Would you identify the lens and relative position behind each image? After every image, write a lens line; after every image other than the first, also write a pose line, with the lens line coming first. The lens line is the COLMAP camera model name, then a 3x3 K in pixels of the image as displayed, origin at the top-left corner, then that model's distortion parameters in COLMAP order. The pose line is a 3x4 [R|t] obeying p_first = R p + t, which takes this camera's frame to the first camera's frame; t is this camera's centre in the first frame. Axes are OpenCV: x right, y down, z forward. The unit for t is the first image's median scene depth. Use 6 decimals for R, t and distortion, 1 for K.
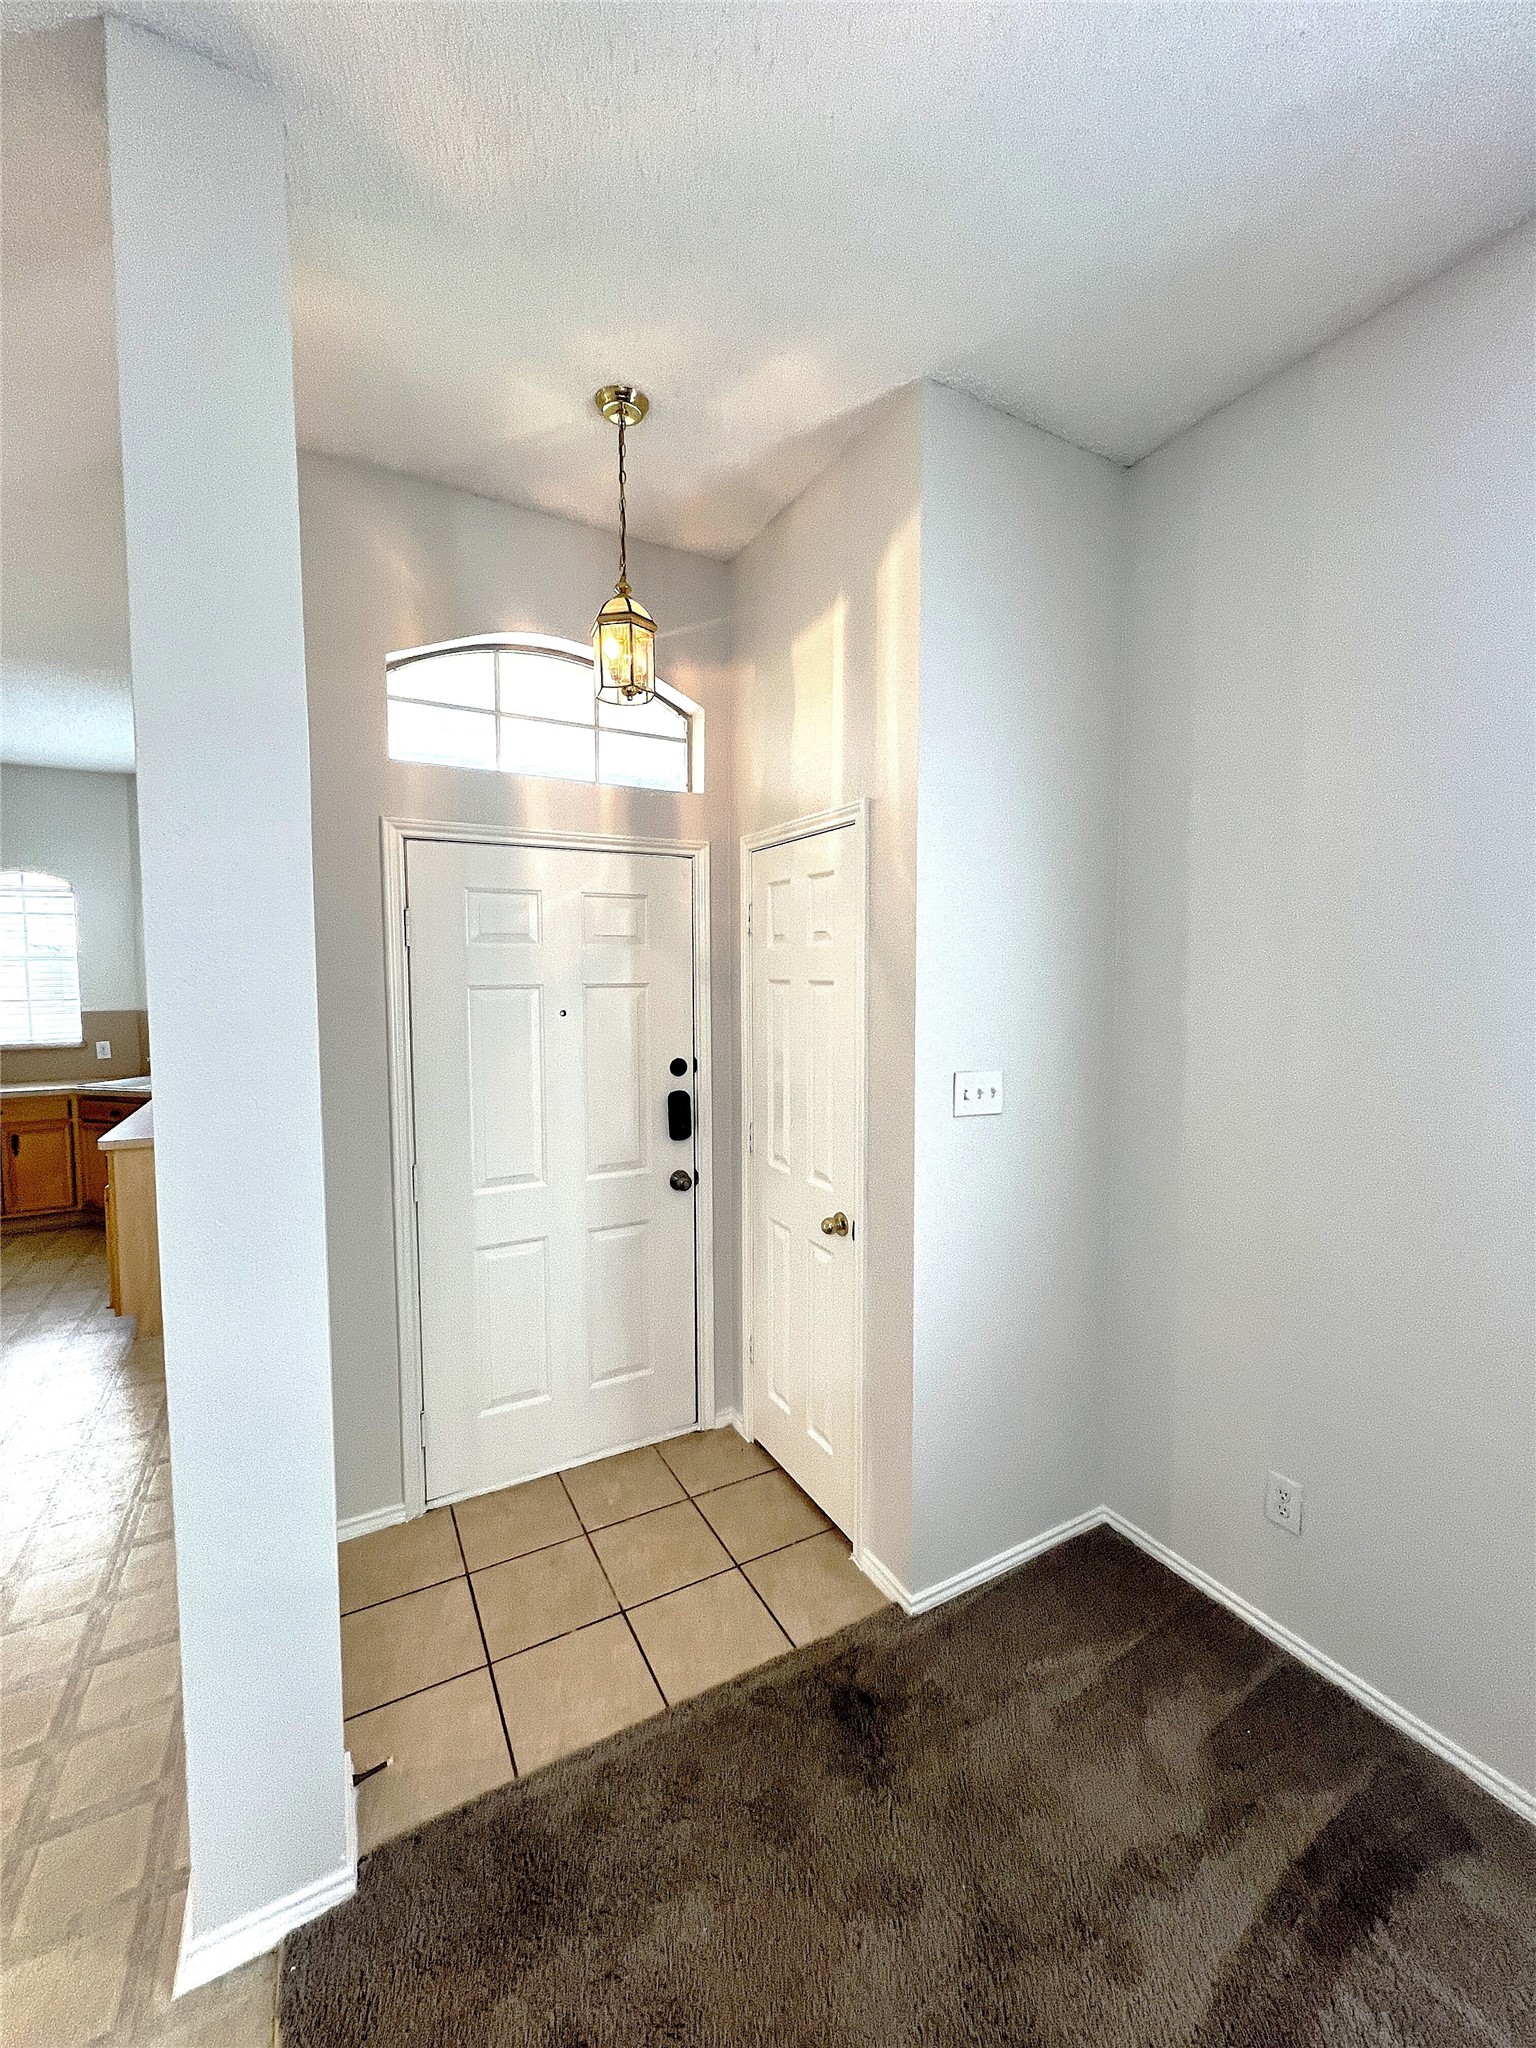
lens RADIAL K [[829.7, 0, 777.5], [0, 829.7, 1012.3], [0, 0, 1]] dist [-0.008200, 0.000015]
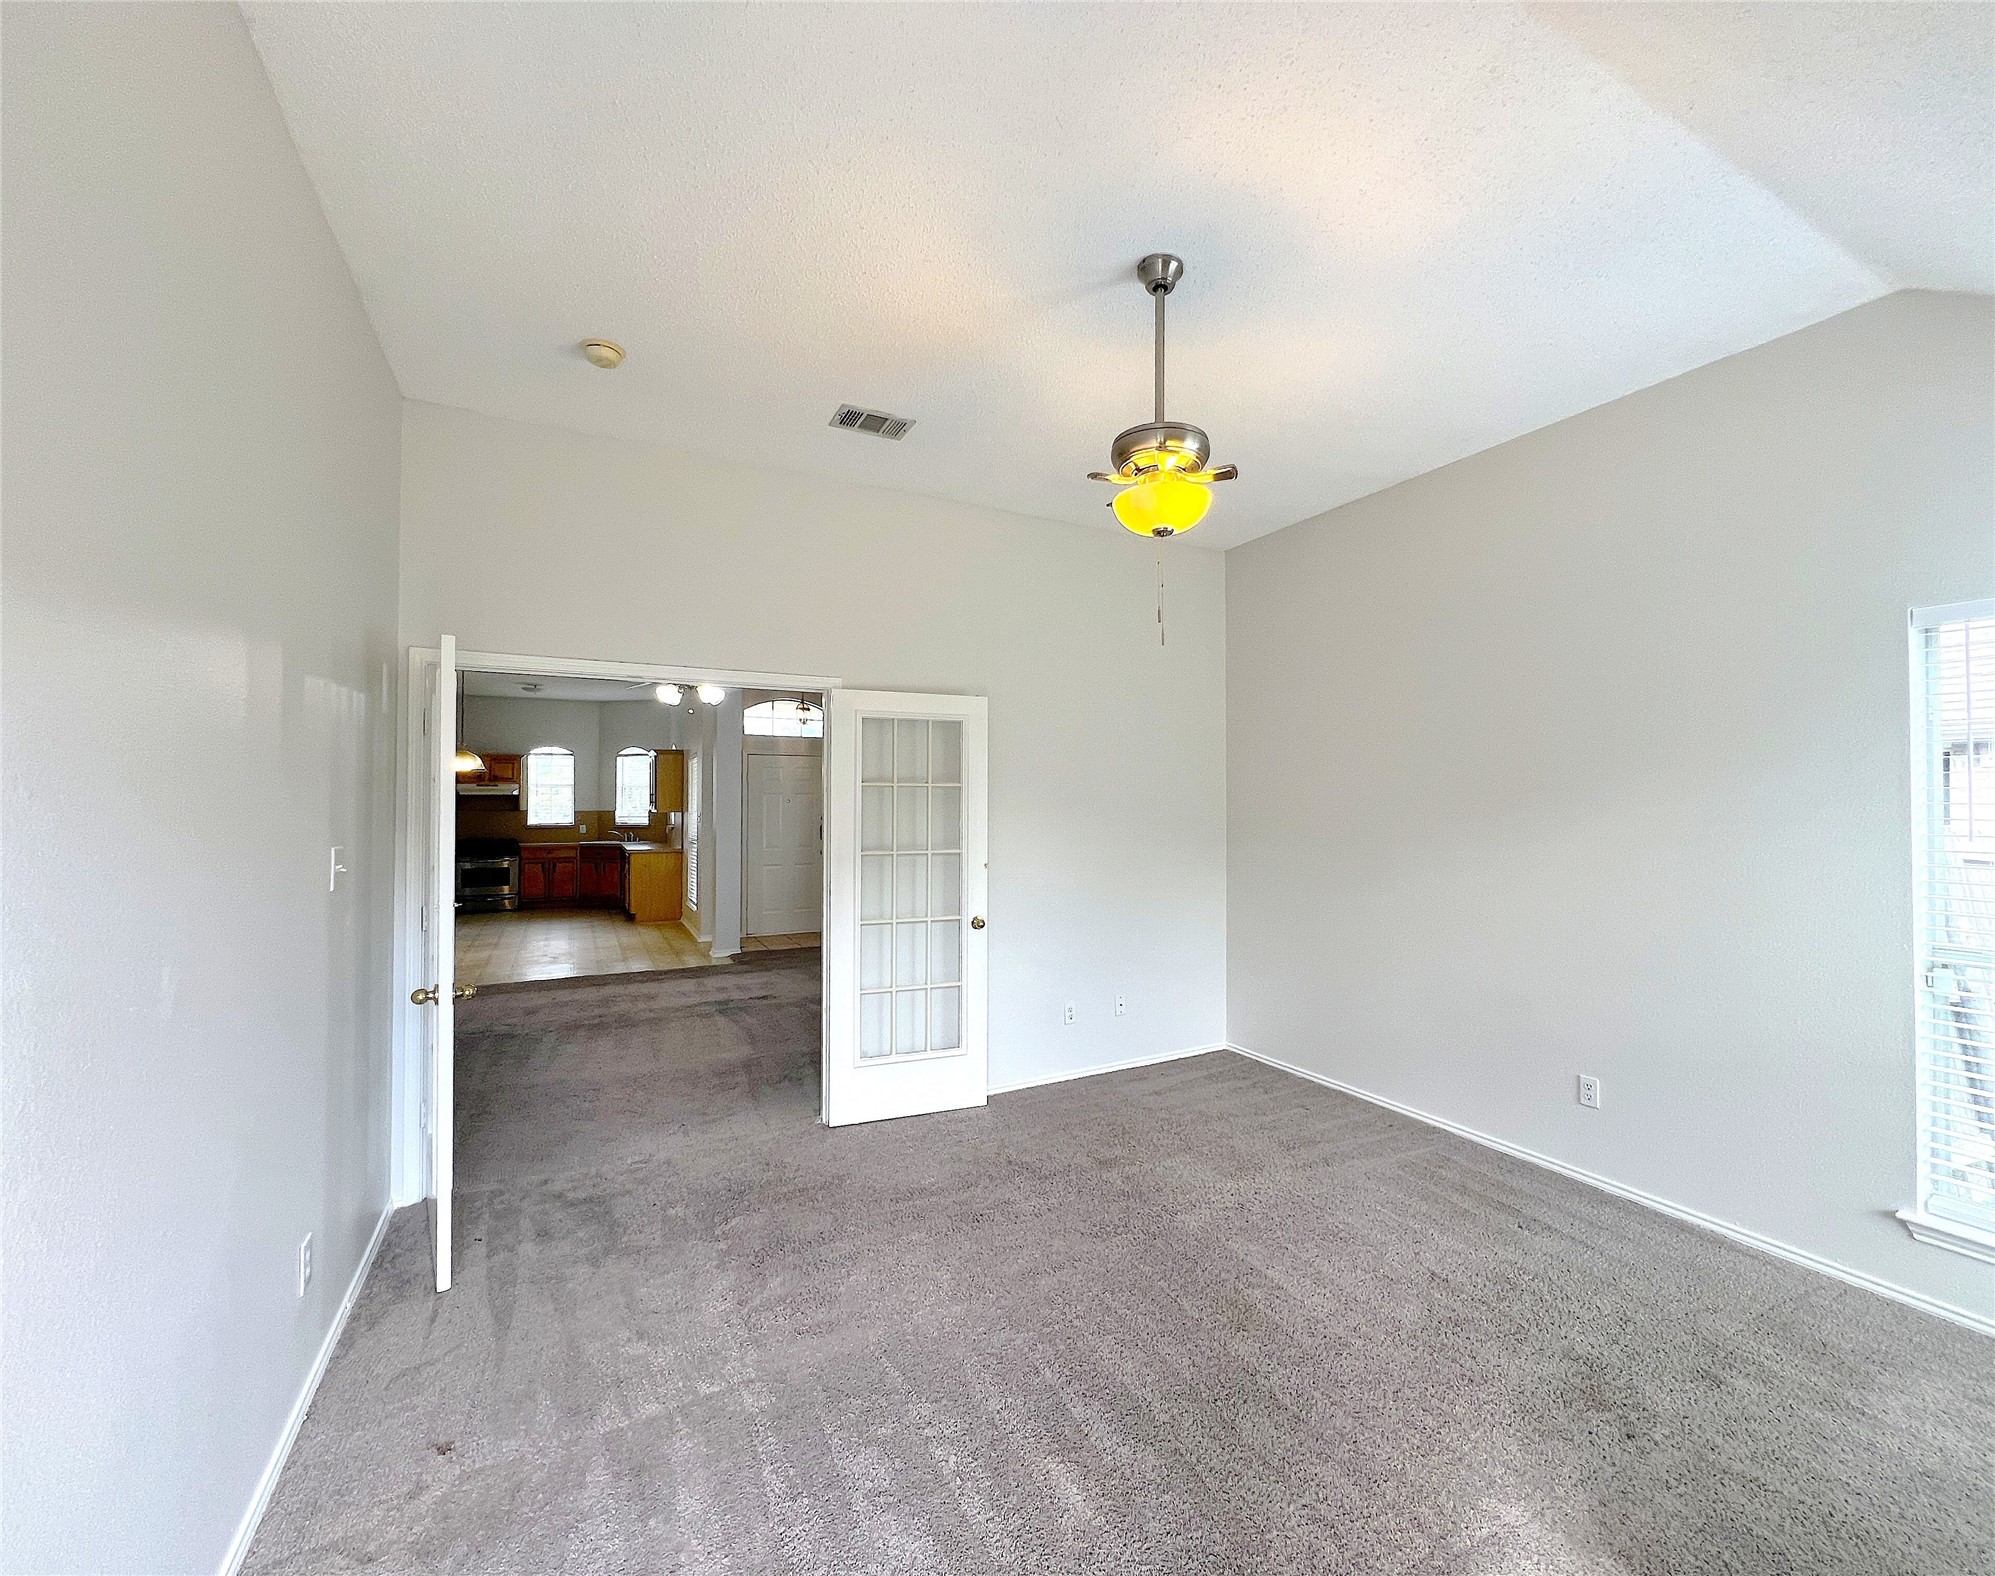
lens RADIAL K [[895.2, 0, 1057.9], [0, 895.2, 790.1], [0, 0, 1]] dist [0.001067, 0.000077]
pose [[0.999920, 0.006073, -0.011059, 0.871387], [-0.006816, 0.997633, -0.068423, 0.195081], [0.010618, 0.068493, 0.997595, -2.617852]]
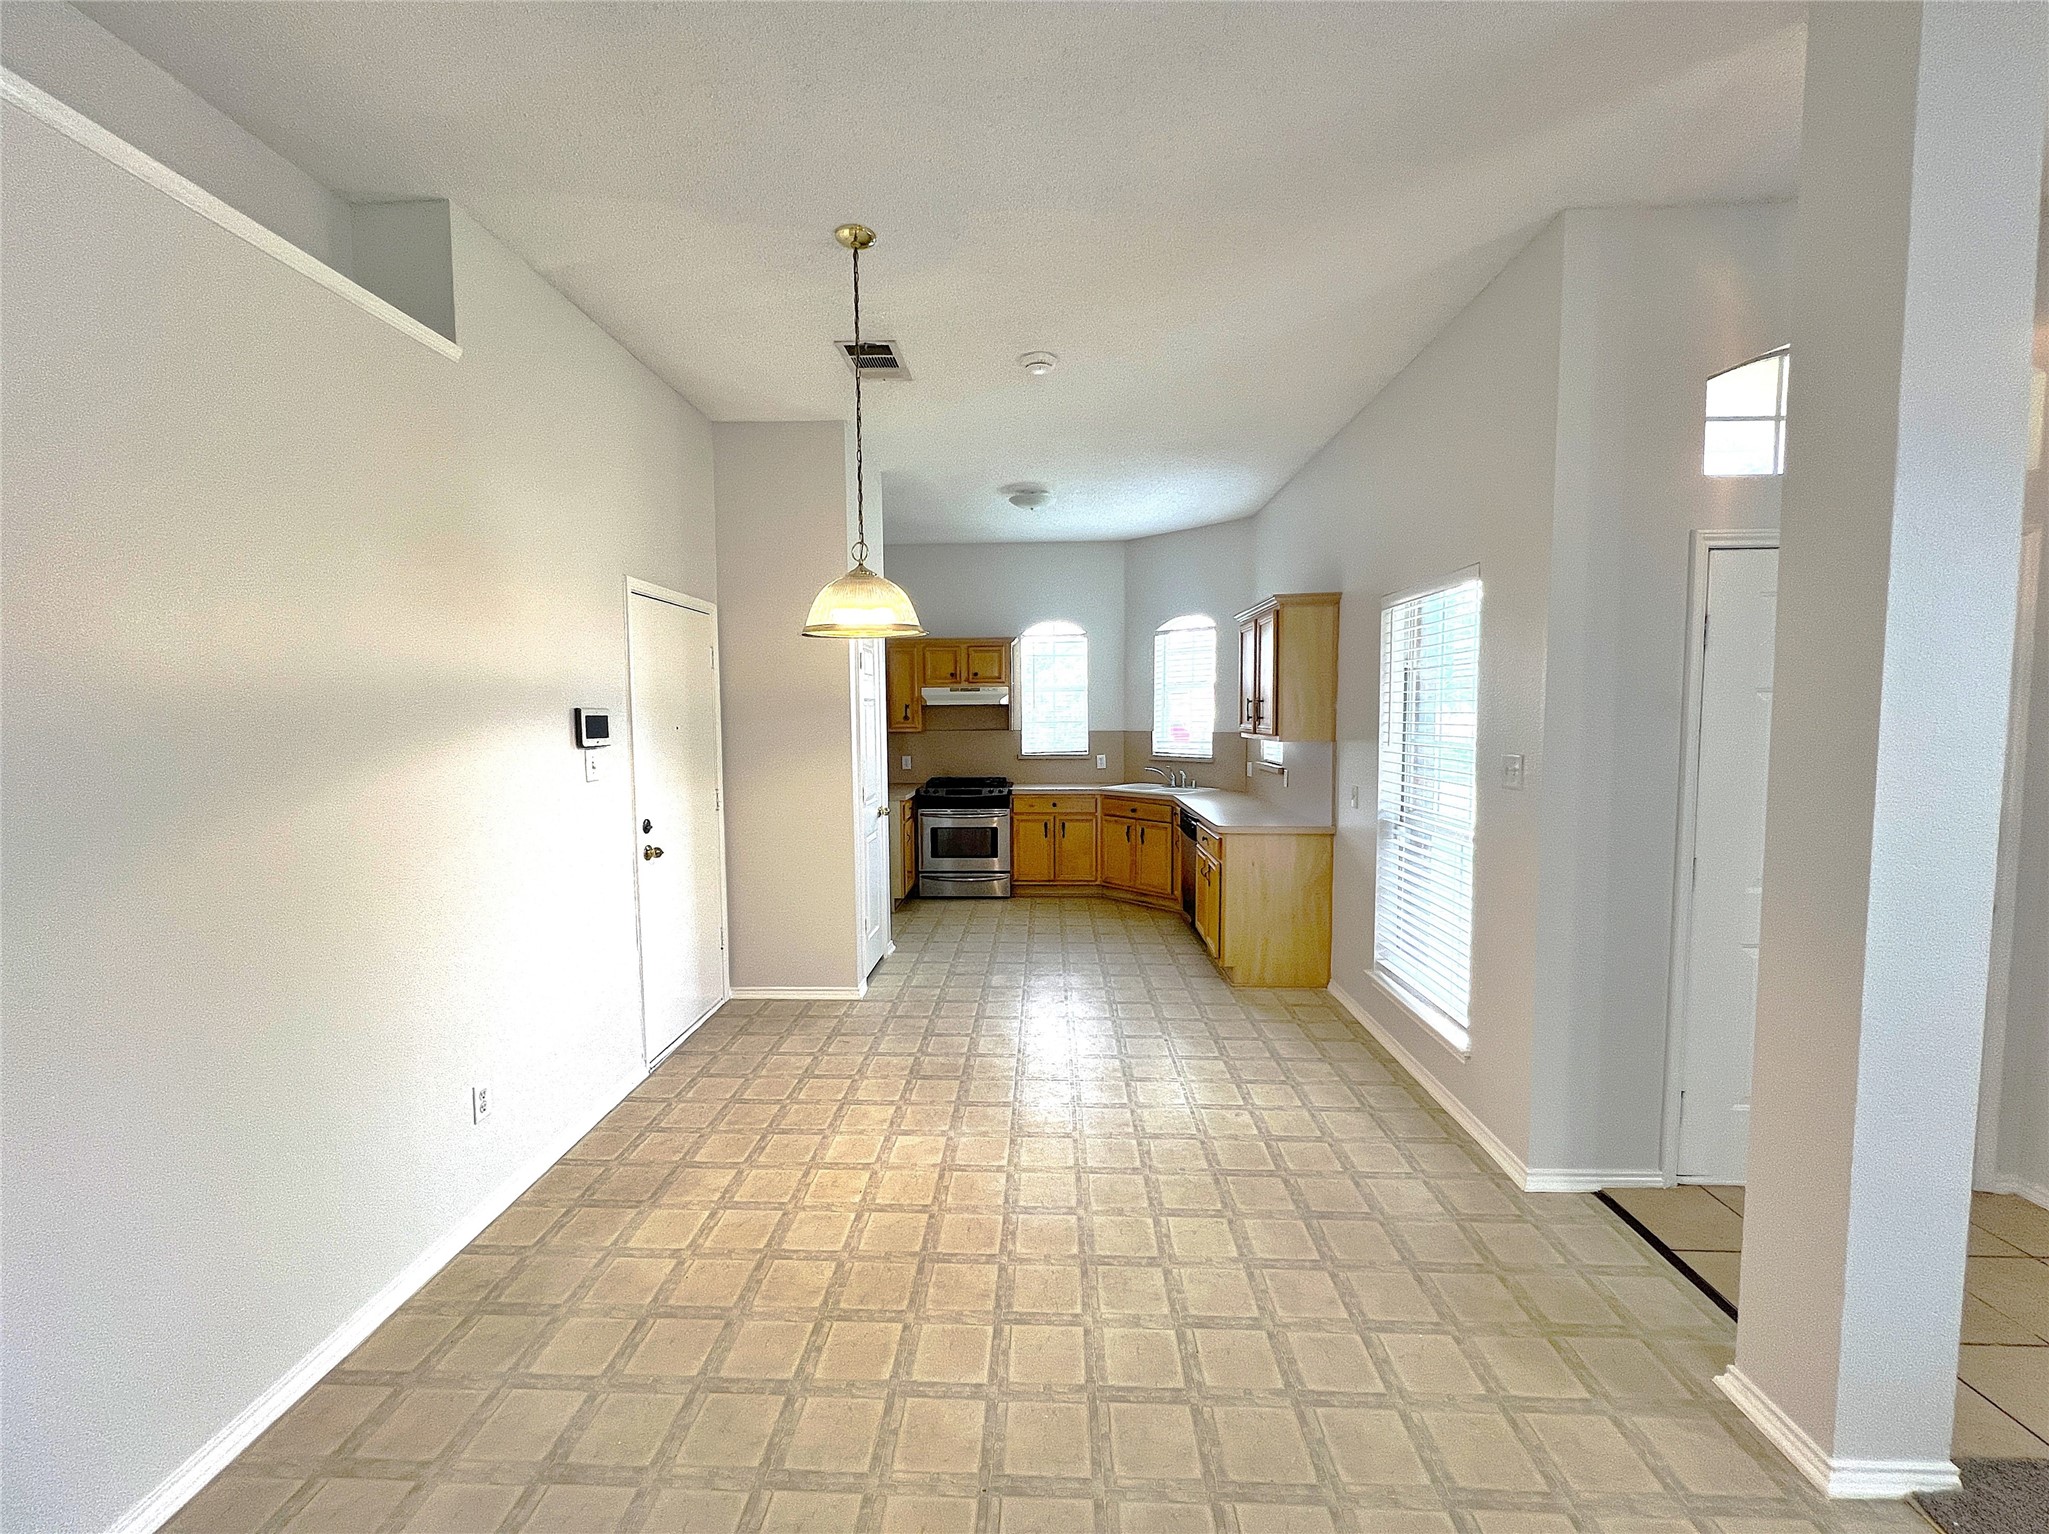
lens RADIAL K [[830.1, 0, 1019.6], [0, 830.1, 760.4], [0, 0, 1]] dist [-0.008200, 0.000015]
pose [[0.855459, 0.031905, -0.516887, -0.544288], [-0.027321, 0.999491, 0.016478, 0.056411], [0.517149, 0.000025, 0.855895, -0.306231]]
